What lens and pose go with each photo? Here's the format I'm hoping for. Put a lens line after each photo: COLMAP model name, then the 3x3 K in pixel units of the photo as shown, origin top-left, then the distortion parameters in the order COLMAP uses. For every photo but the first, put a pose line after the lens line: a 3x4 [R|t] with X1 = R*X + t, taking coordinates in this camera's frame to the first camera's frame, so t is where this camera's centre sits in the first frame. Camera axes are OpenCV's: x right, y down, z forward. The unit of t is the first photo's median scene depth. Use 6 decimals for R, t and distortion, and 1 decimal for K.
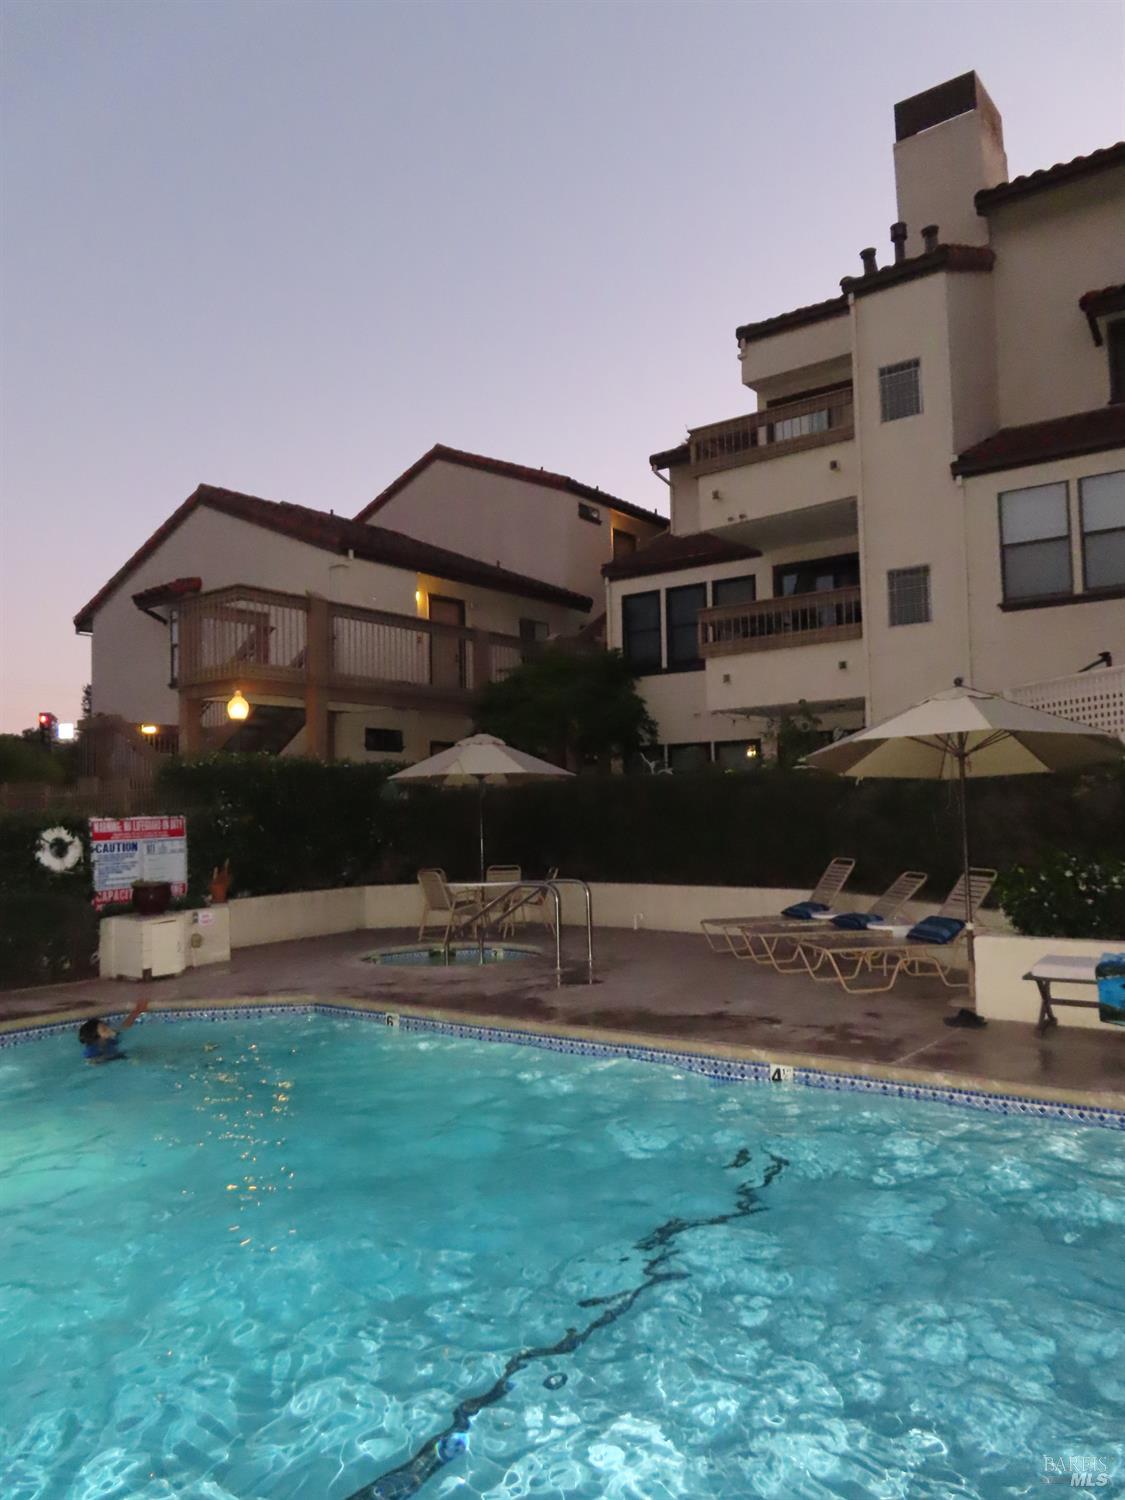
lens RADIAL K [[1051.6, 0, 562.5], [0, 1051.6, 750.0], [0, 0, 1]] dist [-0.003022, -0.001566]
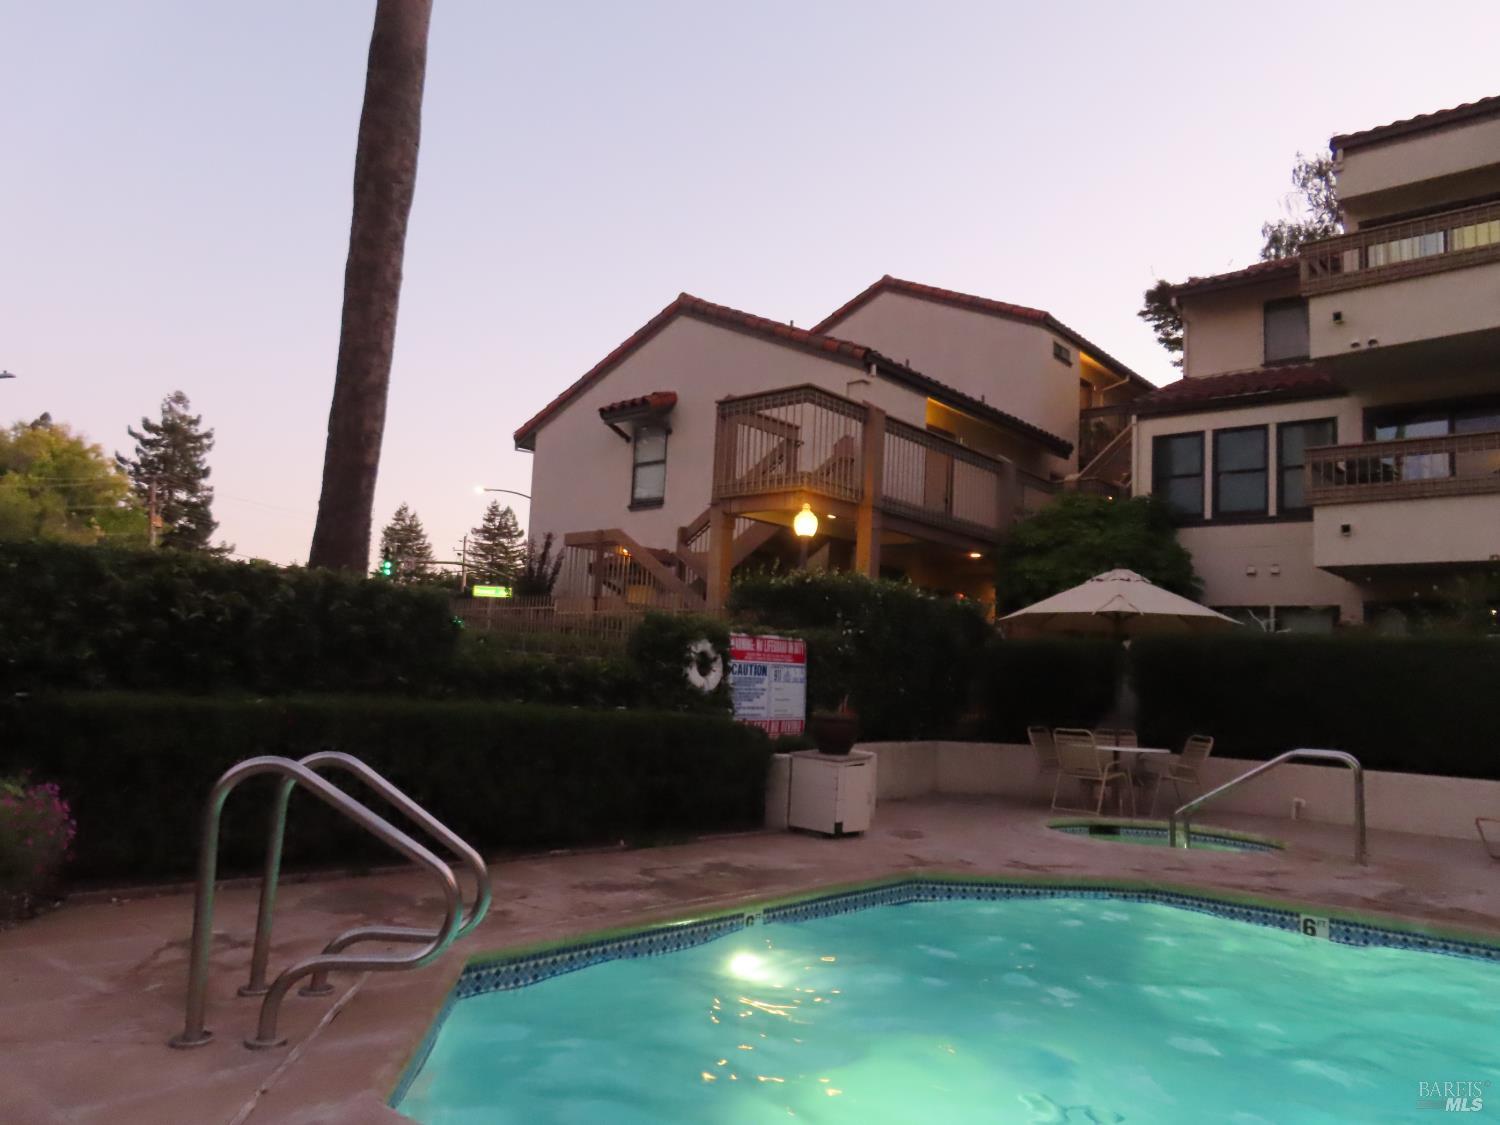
lens RADIAL K [[1051.6, 0, 742.3], [0, 1051.6, 569.0], [0, 0, 1]] dist [-0.003022, -0.001566]
pose [[0.995186, 0.064727, -0.073584, -0.235173], [-0.068394, 0.996481, -0.048461, 0.034142], [0.070188, 0.053261, 0.996111, 0.108349]]
